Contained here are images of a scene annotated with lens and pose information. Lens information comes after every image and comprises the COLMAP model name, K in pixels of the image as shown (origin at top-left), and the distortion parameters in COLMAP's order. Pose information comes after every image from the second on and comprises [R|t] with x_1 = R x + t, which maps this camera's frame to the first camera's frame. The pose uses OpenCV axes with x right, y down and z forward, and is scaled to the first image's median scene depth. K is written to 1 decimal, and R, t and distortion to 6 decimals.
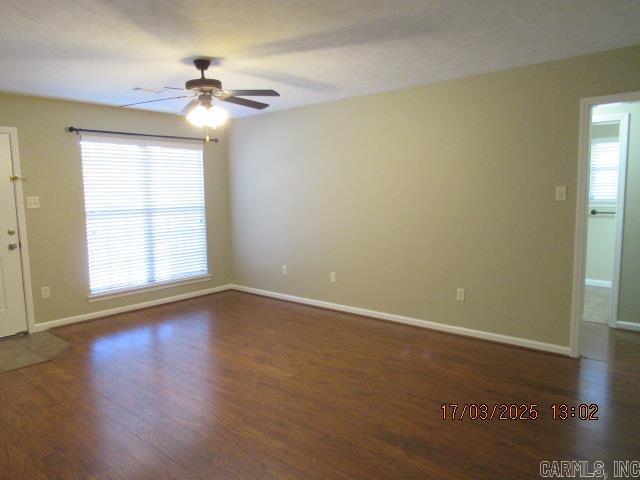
lens RADIAL K [[459.6, 0, 320.0], [0, 459.6, 240.0], [0, 0, 1]] dist [-0.006387, -0.002893]
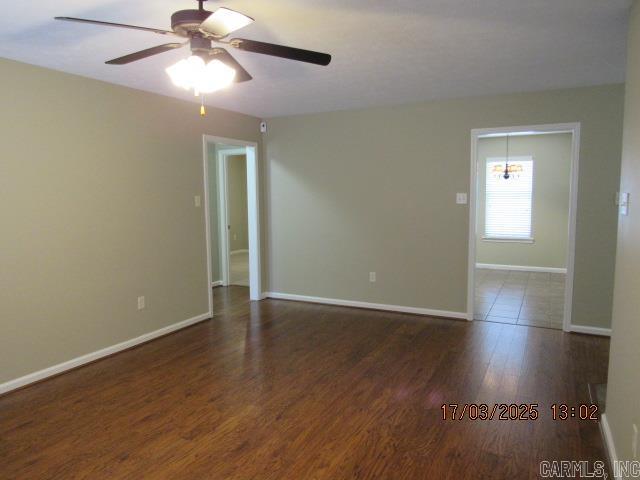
lens RADIAL K [[458.3, 0, 318.7], [0, 458.3, 241.0], [0, 0, 1]] dist [-0.007960, -0.001140]
pose [[-0.232013, -0.078947, 0.969504, -0.906862], [0.118427, 0.986994, 0.108712, -0.093201], [-0.965476, 0.140038, -0.219646, 1.019452]]
